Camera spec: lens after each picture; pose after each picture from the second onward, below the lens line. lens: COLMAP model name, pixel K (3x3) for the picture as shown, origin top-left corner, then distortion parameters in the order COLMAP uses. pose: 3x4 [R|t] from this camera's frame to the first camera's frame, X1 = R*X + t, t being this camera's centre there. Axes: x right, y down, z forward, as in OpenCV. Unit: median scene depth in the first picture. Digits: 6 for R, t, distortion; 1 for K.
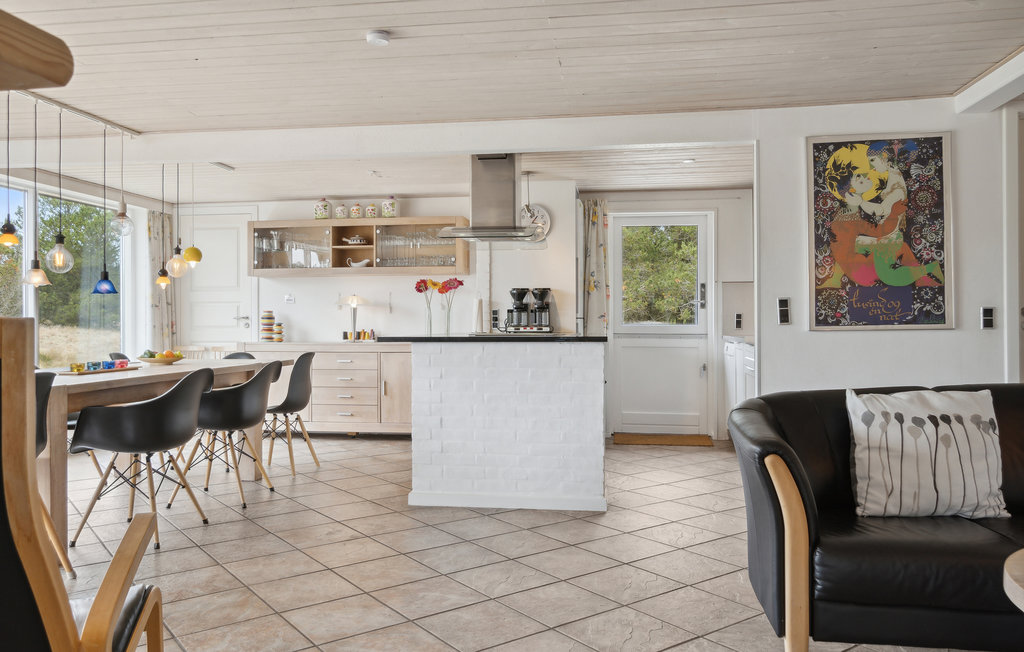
lens RADIAL K [[785.3, 0, 512.0], [0, 785.3, 326.0], [0, 0, 1]] dist [0.001586, 0.001260]
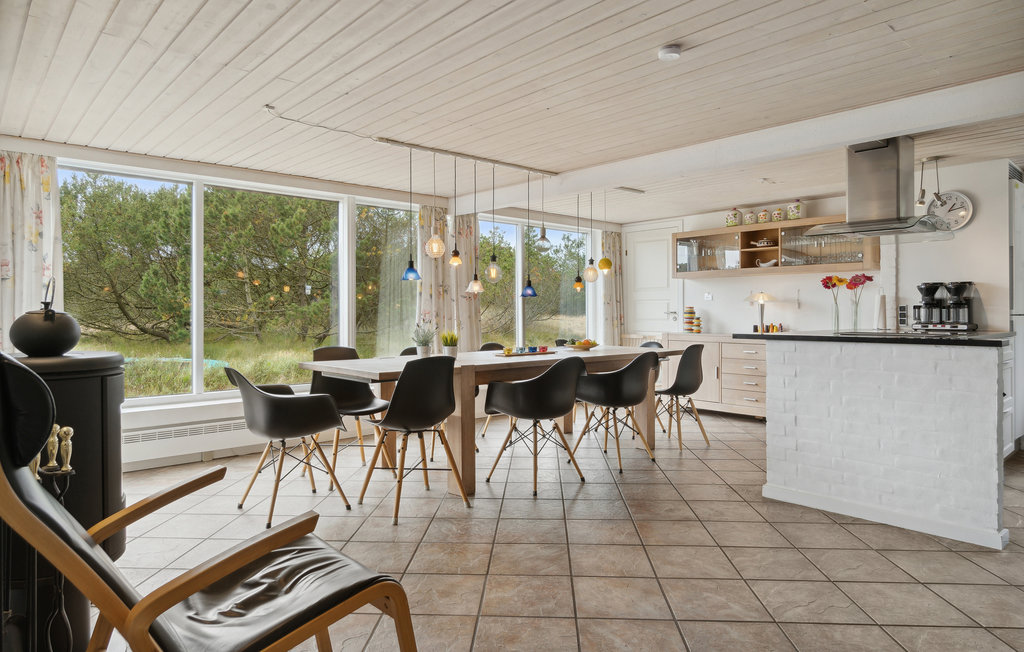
lens RADIAL K [[622.7, 0, 512.4], [0, 622.7, 316.3], [0, 0, 1]] dist [0.002931, 0.001732]
pose [[0.771618, 0.007173, -0.636046, 0.102383], [-0.005575, 0.999974, 0.004514, -0.009164], [0.636062, 0.000063, 0.771638, 0.115135]]
